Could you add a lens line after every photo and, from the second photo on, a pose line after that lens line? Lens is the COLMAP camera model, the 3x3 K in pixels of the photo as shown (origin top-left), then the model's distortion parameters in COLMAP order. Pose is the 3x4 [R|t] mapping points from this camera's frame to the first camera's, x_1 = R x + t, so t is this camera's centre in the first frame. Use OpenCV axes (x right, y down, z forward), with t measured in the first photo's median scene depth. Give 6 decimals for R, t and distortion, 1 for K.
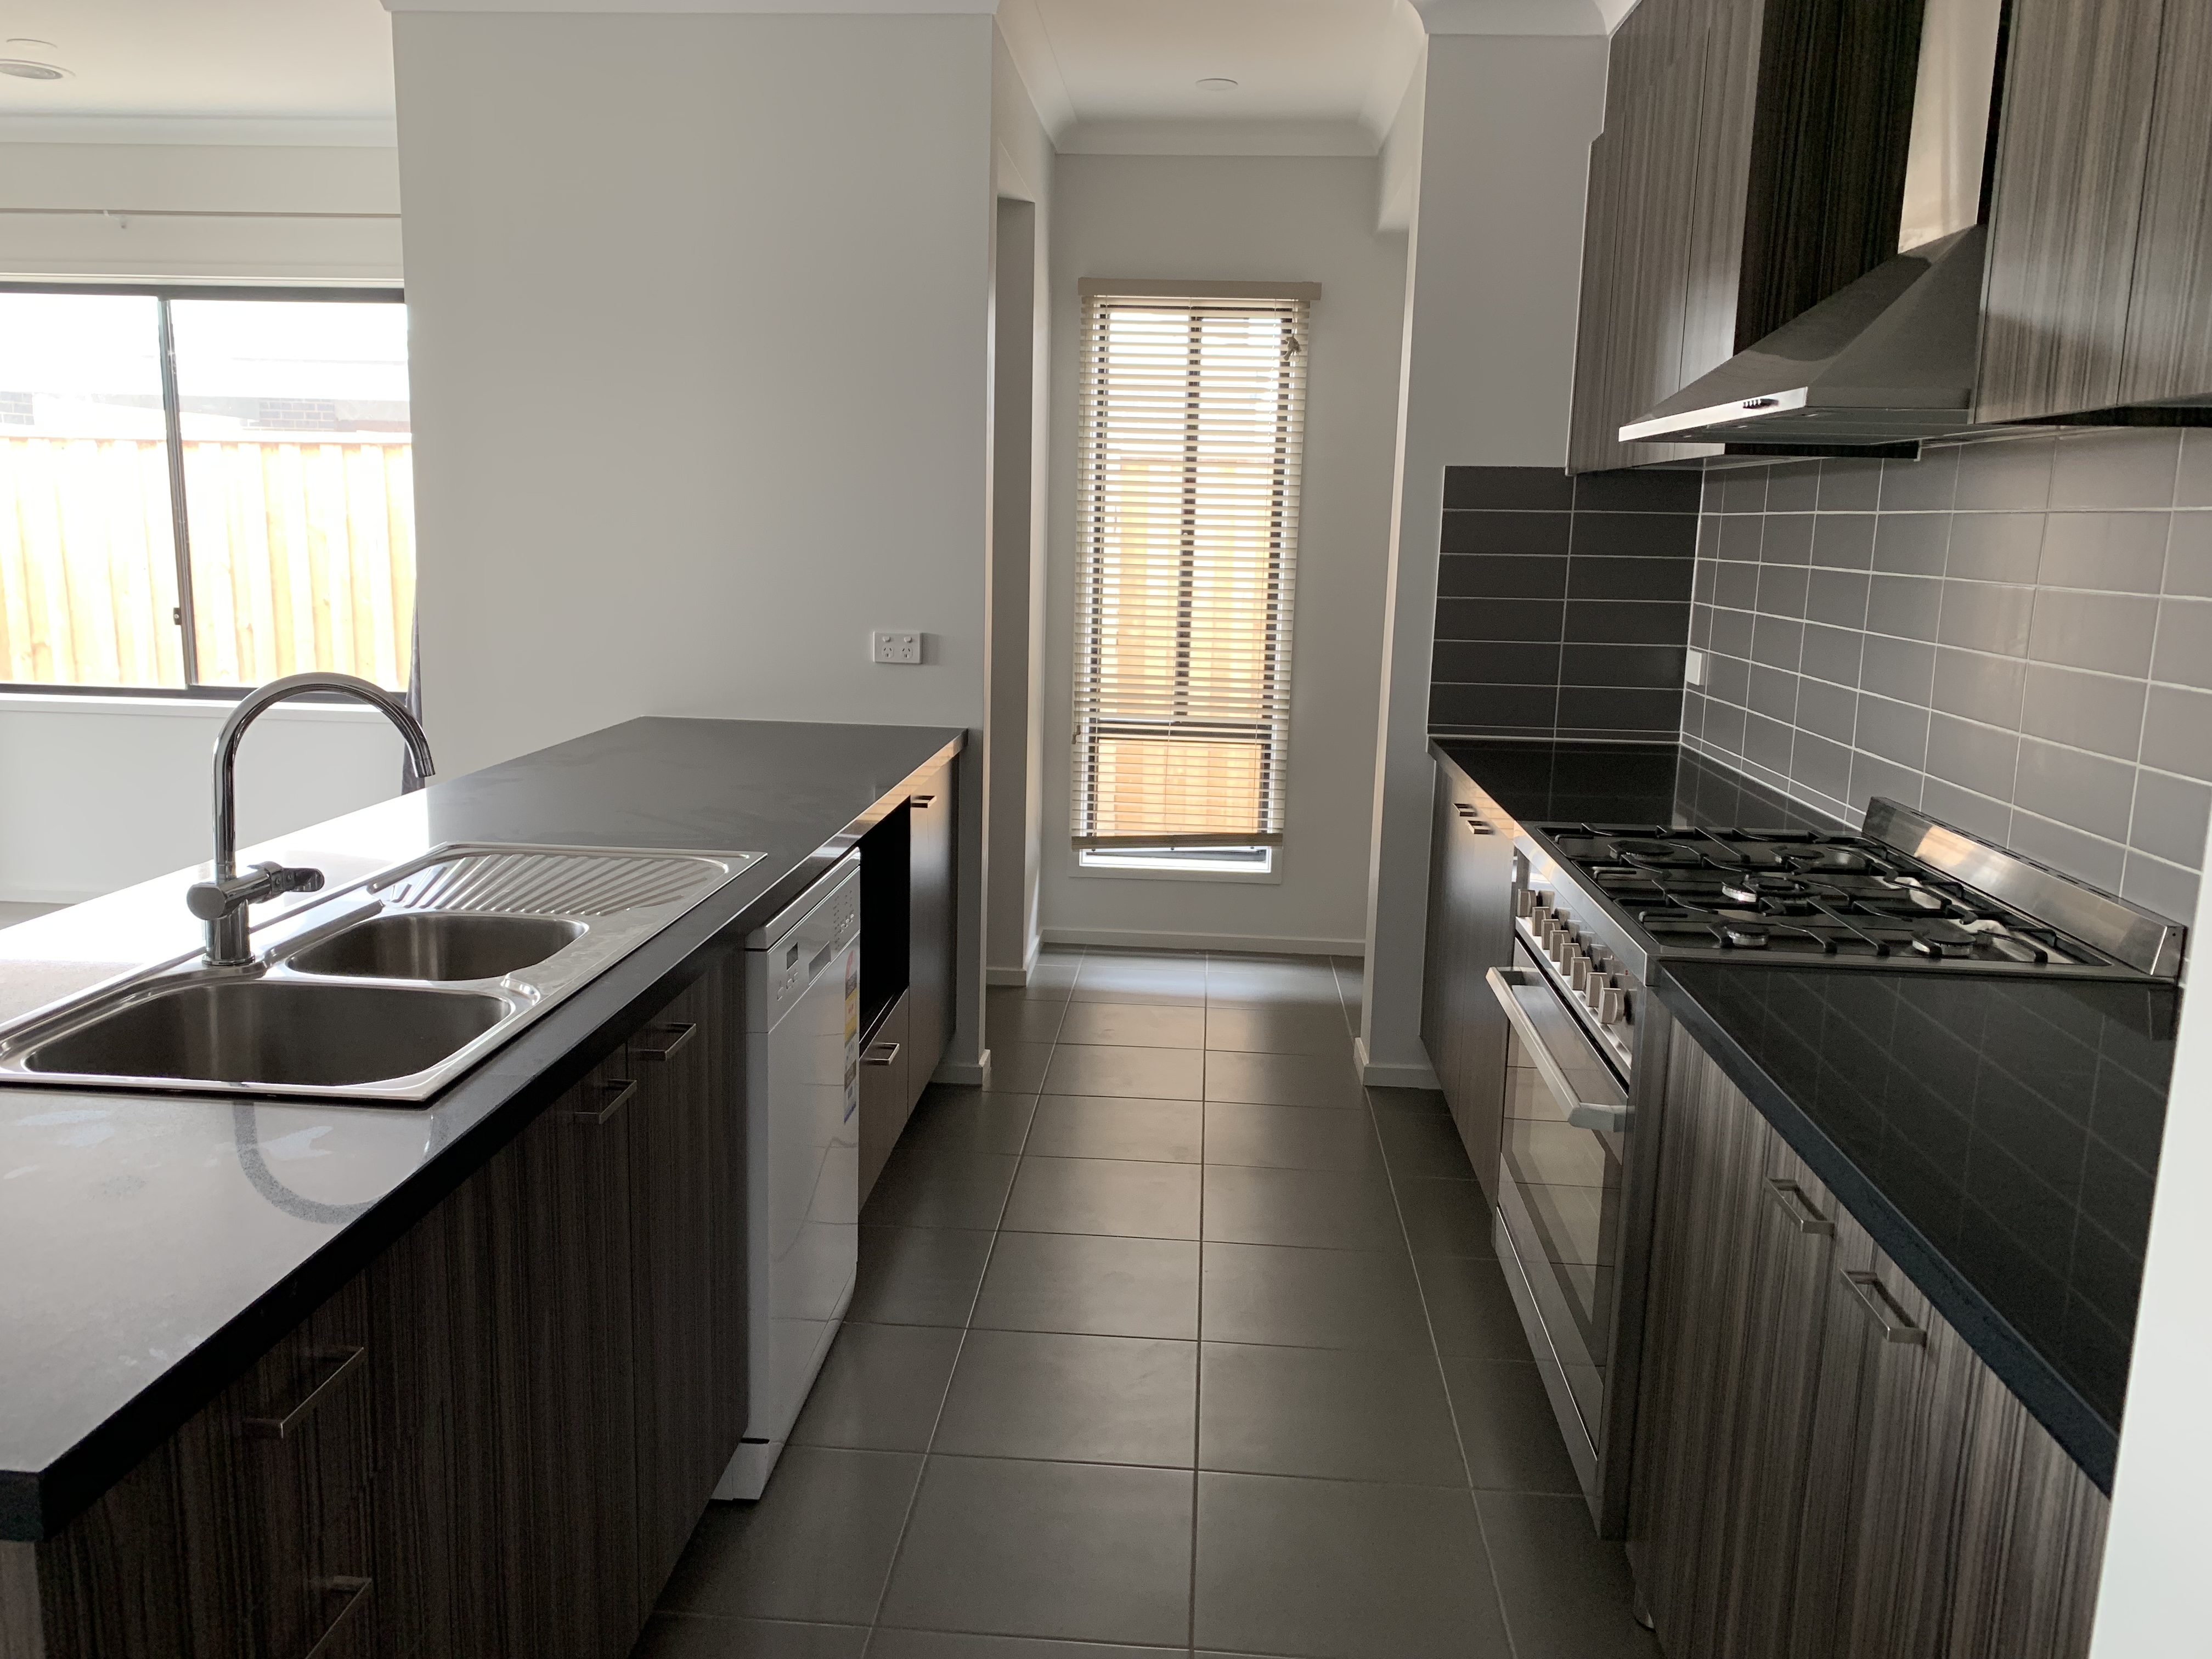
lens RADIAL K [[1666.6, 0, 1142.8], [0, 1666.6, 819.1], [0, 0, 1]] dist [-0.008213, 0.000602]
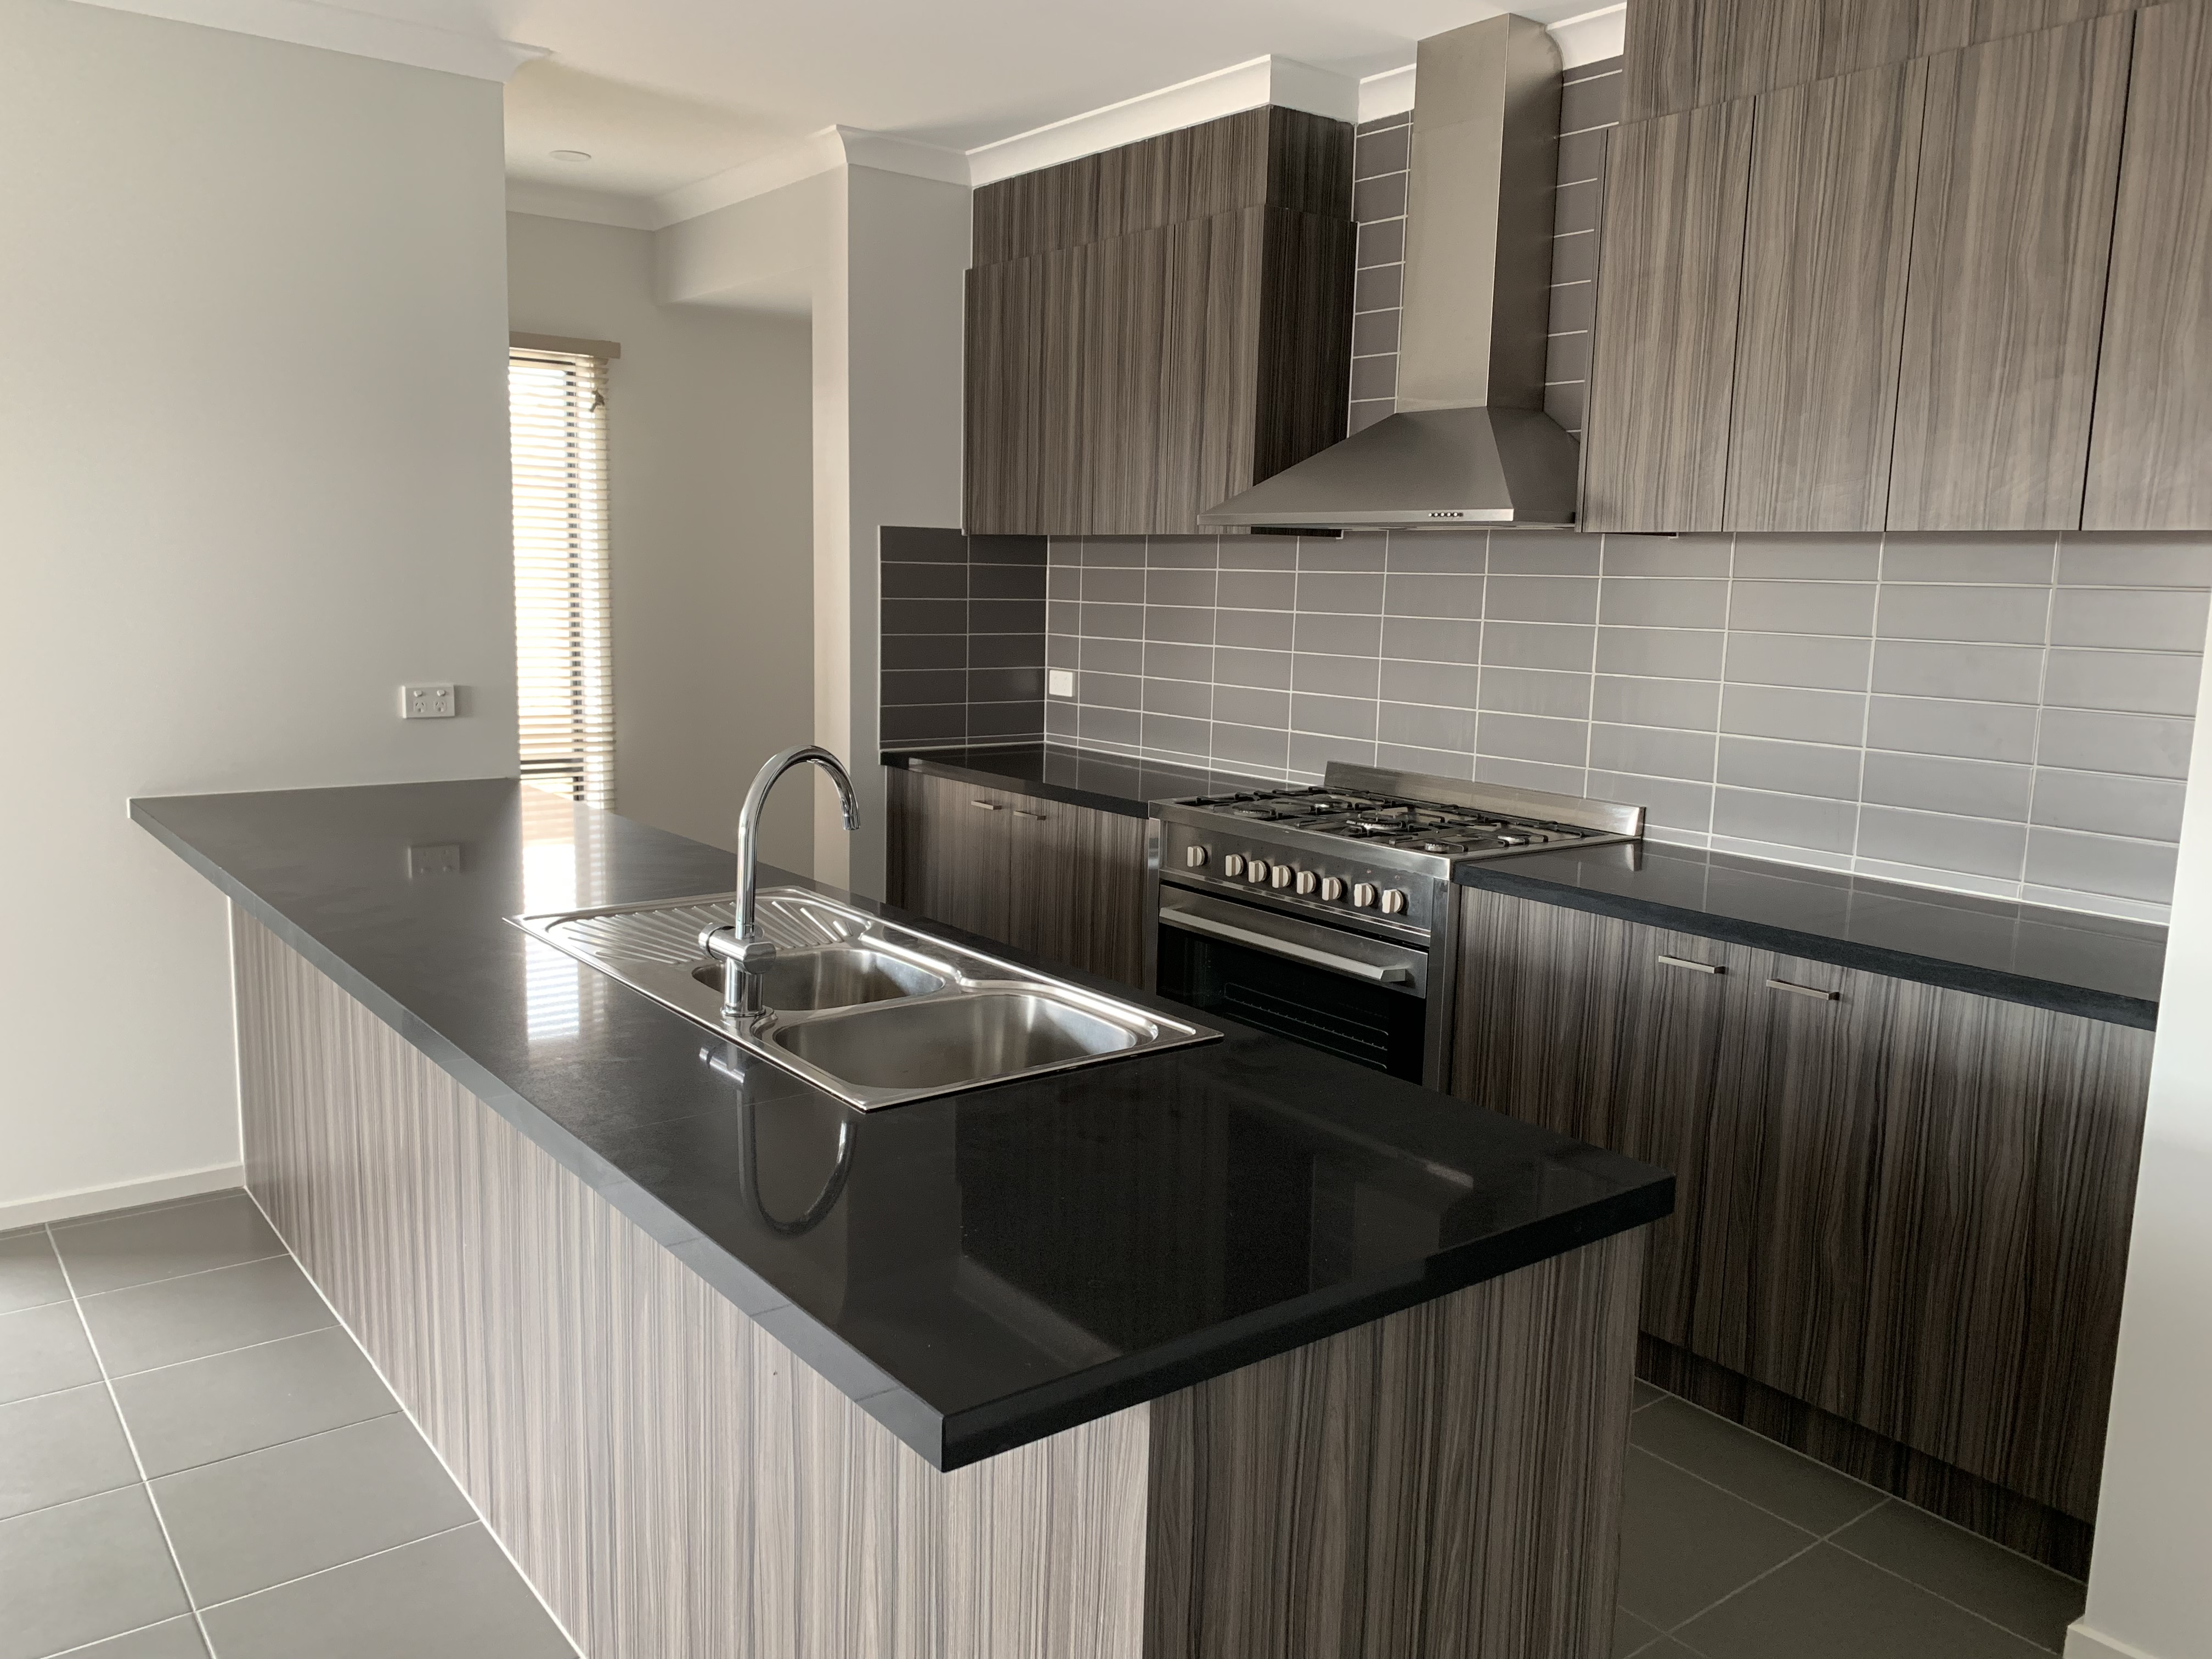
lens RADIAL K [[1721.0, 0, 1024.0], [0, 1721.0, 898.8], [0, 0, 1]] dist [-0.027227, -0.006572]
pose [[0.738864, -0.129085, 0.661375, -0.595371], [0.105852, 0.991529, 0.075269, -0.027061], [-0.665488, 0.014395, 0.746270, 0.009086]]
